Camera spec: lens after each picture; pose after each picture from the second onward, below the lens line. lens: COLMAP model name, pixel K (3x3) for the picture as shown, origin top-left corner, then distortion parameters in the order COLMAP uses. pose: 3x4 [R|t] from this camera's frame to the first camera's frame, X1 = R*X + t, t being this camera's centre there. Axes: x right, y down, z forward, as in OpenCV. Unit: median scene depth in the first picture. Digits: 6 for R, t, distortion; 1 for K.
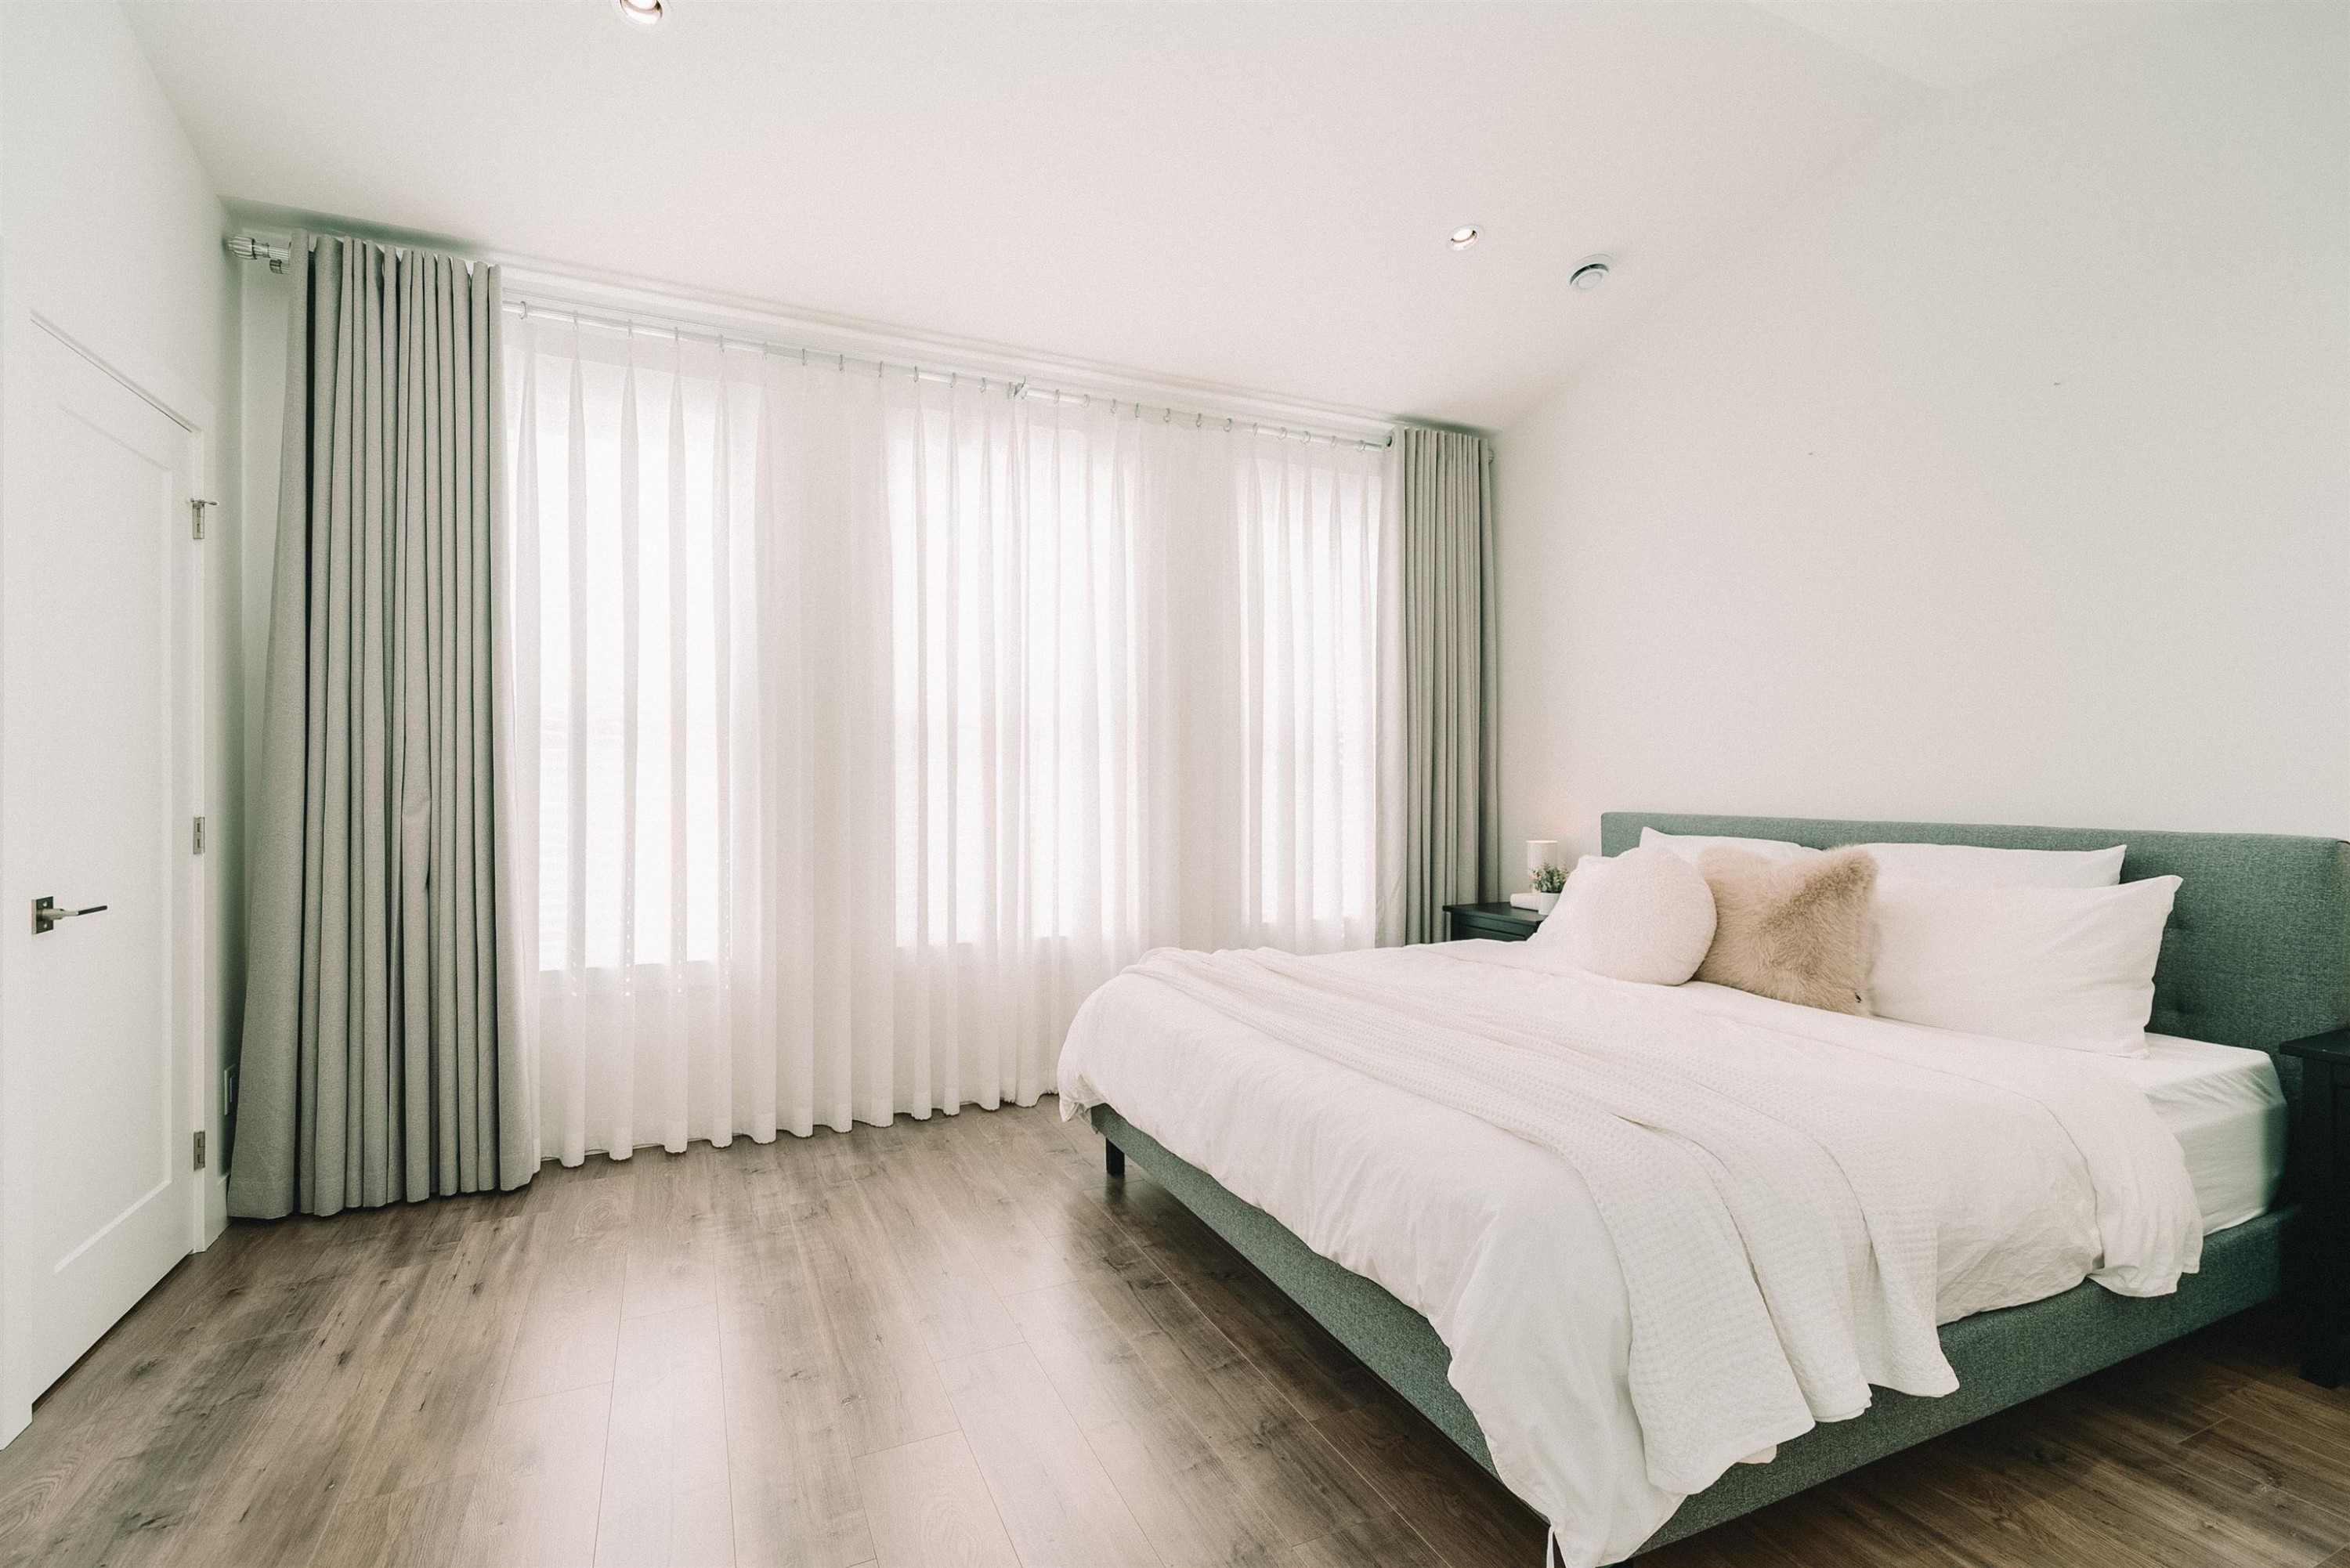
lens RADIAL K [[1068.8, 0, 1176.6], [0, 1068.8, 782.1], [0, 0, 1]] dist [-0.002481, 0.002622]
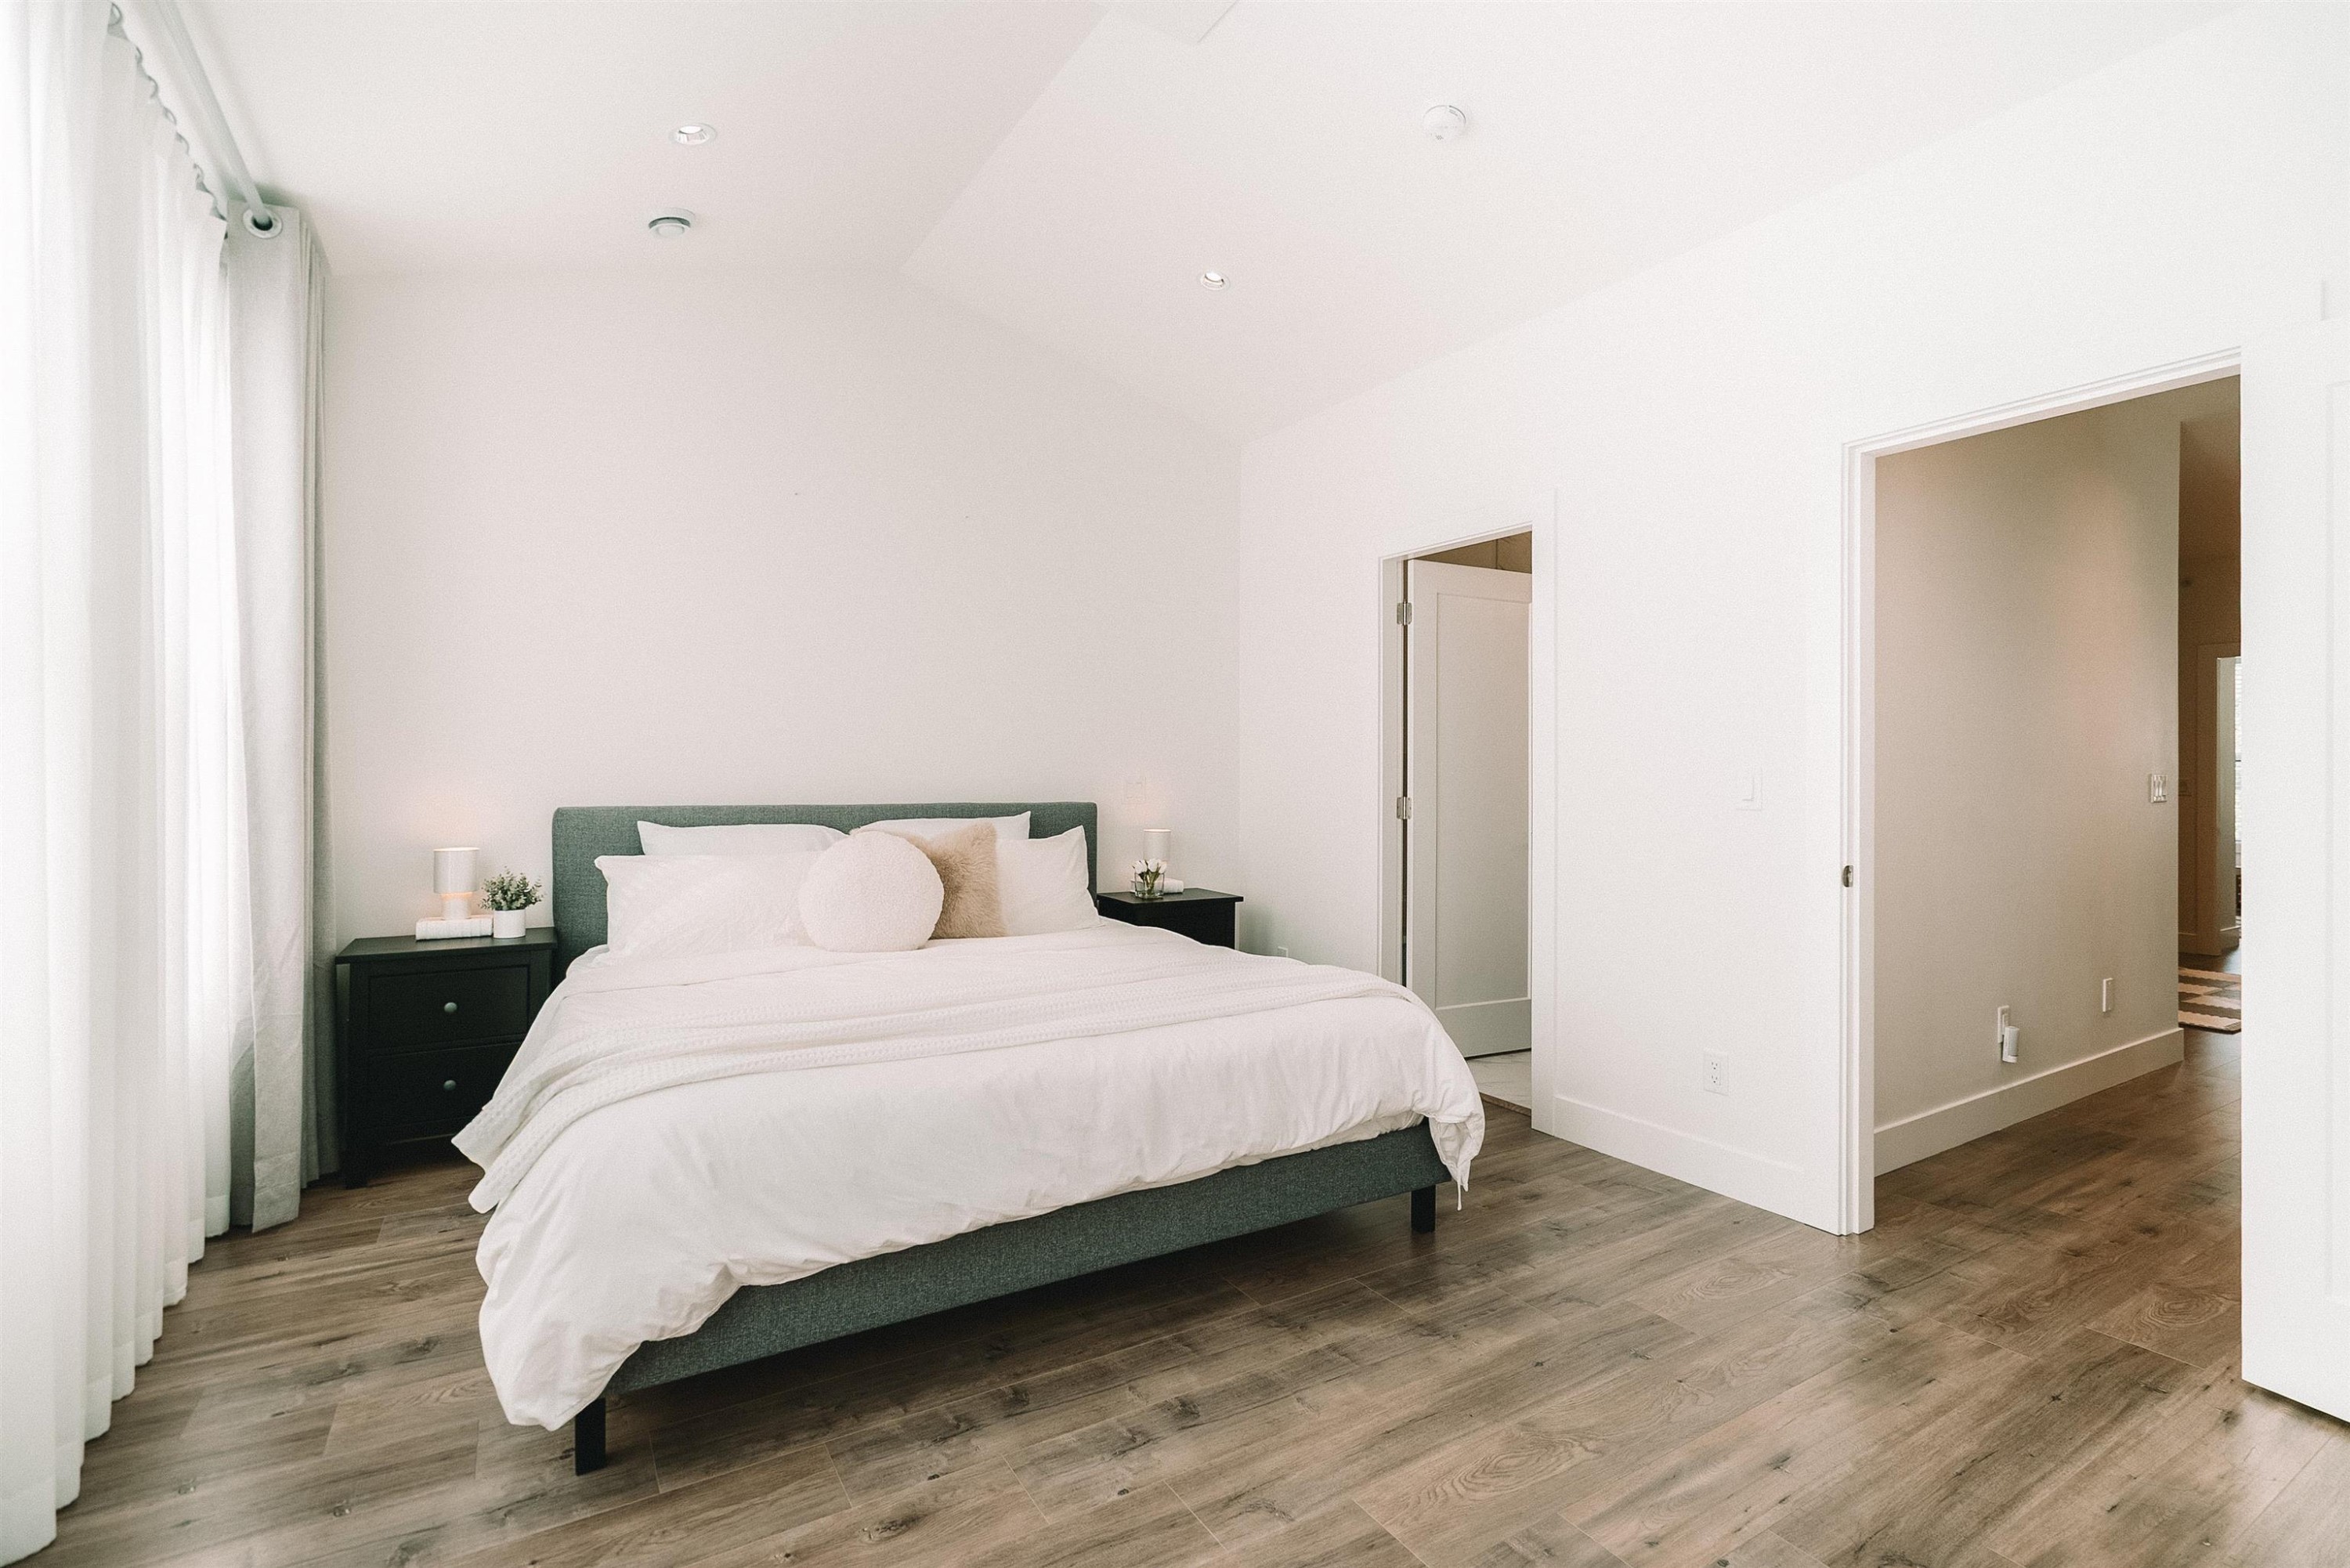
lens RADIAL K [[1068.8, 0, 1183.9], [0, 1068.8, 760.3], [0, 0, 1]] dist [-0.002481, 0.002622]
pose [[-0.112037, 0.011908, 0.993633, -0.775262], [-0.003433, 0.999918, -0.012370, -0.002468], [-0.993698, -0.004797, -0.111987, 0.885953]]
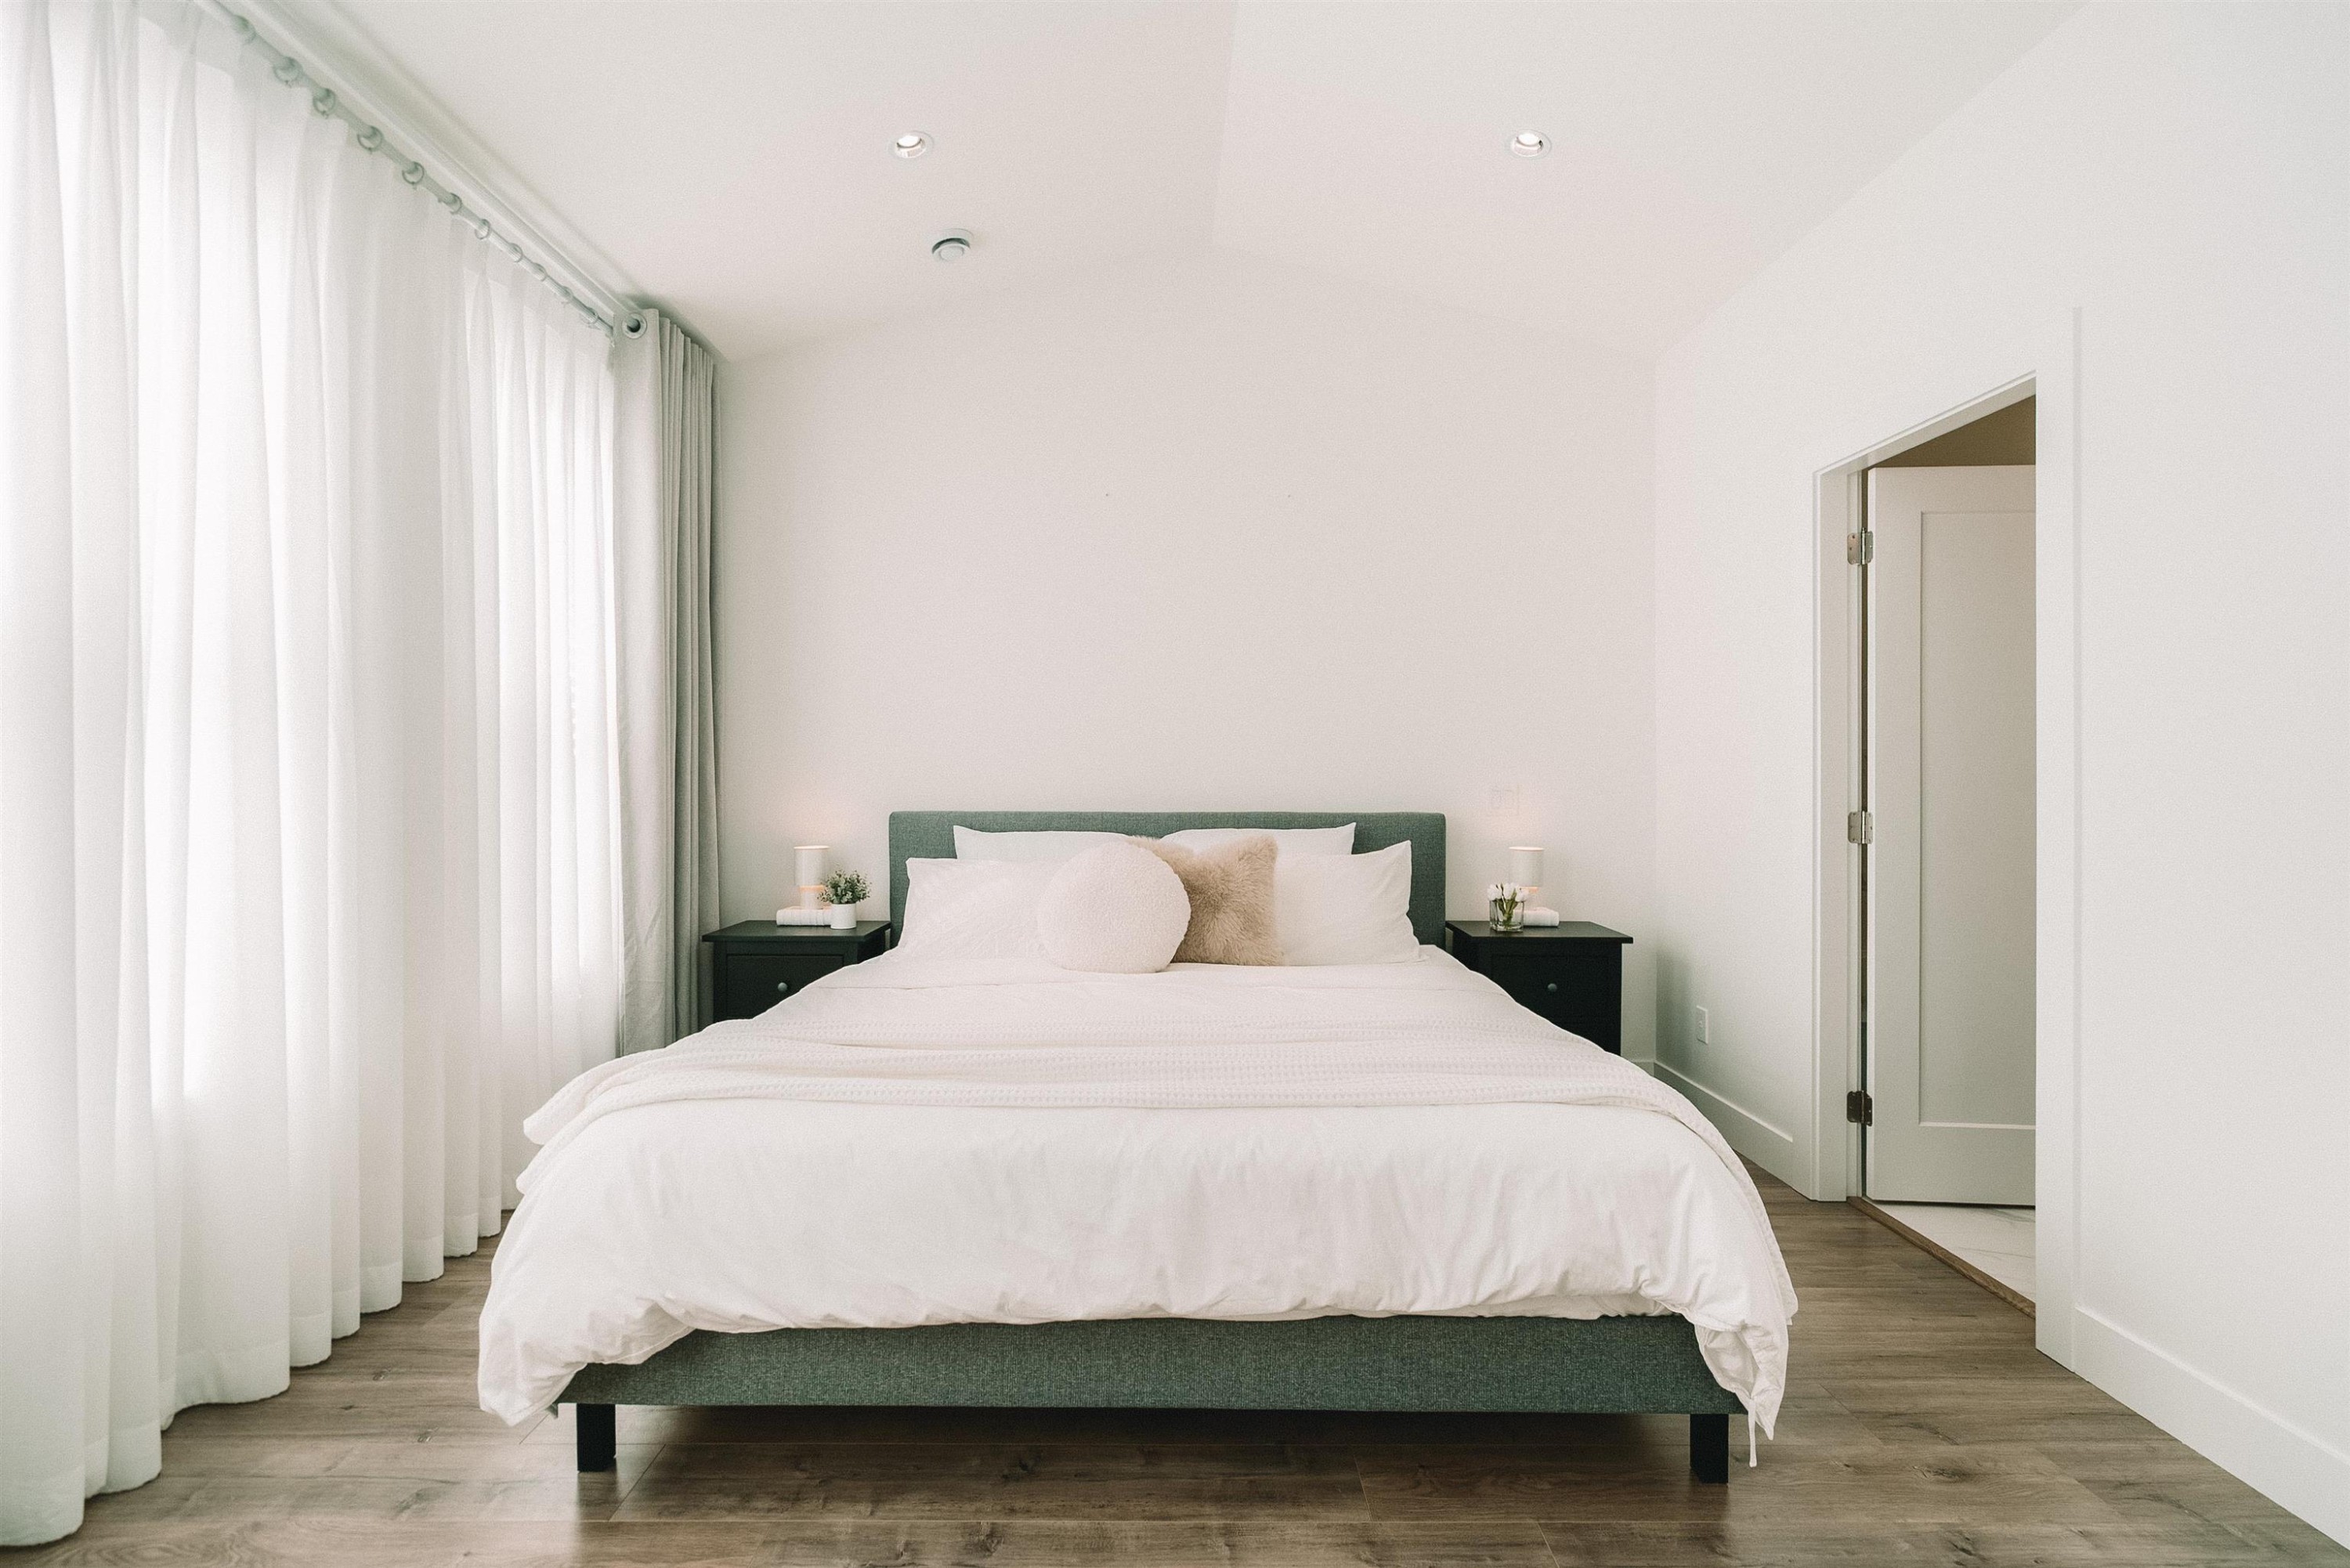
lens RADIAL K [[1068.8, 0, 1176.9], [0, 1068.8, 772.3], [0, 0, 1]] dist [-0.002481, 0.002622]
pose [[0.417173, 0.006247, 0.908805, -0.528543], [-0.000947, 0.999979, -0.006439, -0.001726], [-0.908826, 0.001825, 0.417171, 0.564325]]
